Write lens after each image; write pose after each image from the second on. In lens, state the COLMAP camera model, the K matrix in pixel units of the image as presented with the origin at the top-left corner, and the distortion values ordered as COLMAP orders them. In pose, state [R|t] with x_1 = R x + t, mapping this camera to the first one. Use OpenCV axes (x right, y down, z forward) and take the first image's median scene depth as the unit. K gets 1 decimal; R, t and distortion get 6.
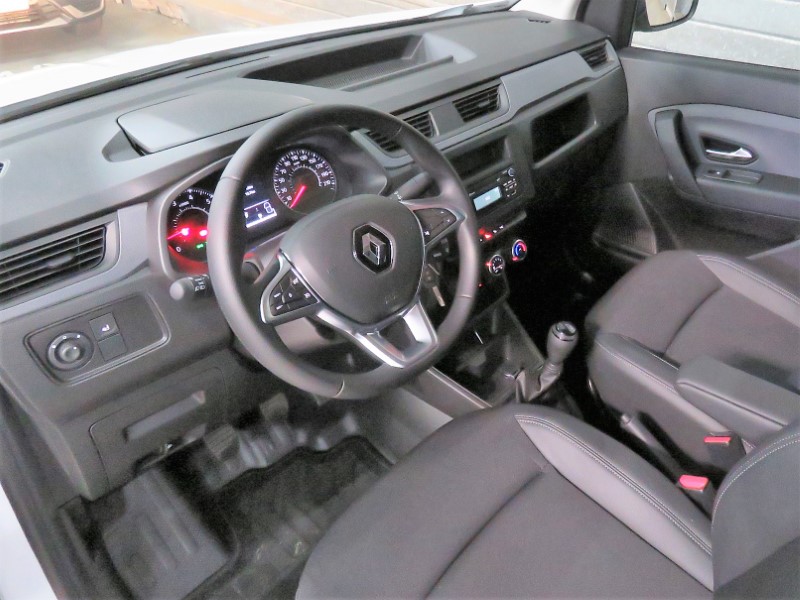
lens RADIAL K [[605.3, 0, 518.5], [0, 605.3, 268.7], [0, 0, 1]] dist [0.001132, 0.001064]
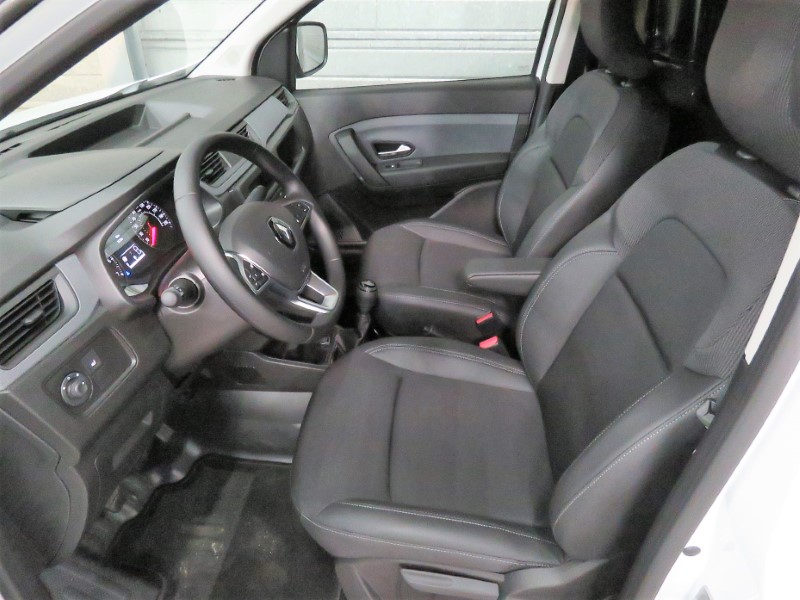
lens RADIAL K [[503.2, 0, 400.0], [0, 503.2, 300.0], [0, 0, 1]] dist [-0.000269, 0.001617]
pose [[0.845800, -0.336134, 0.414290, -0.393132], [0.333882, 0.939183, 0.080363, 0.073885], [-0.416107, 0.070353, 0.906590, -0.066075]]
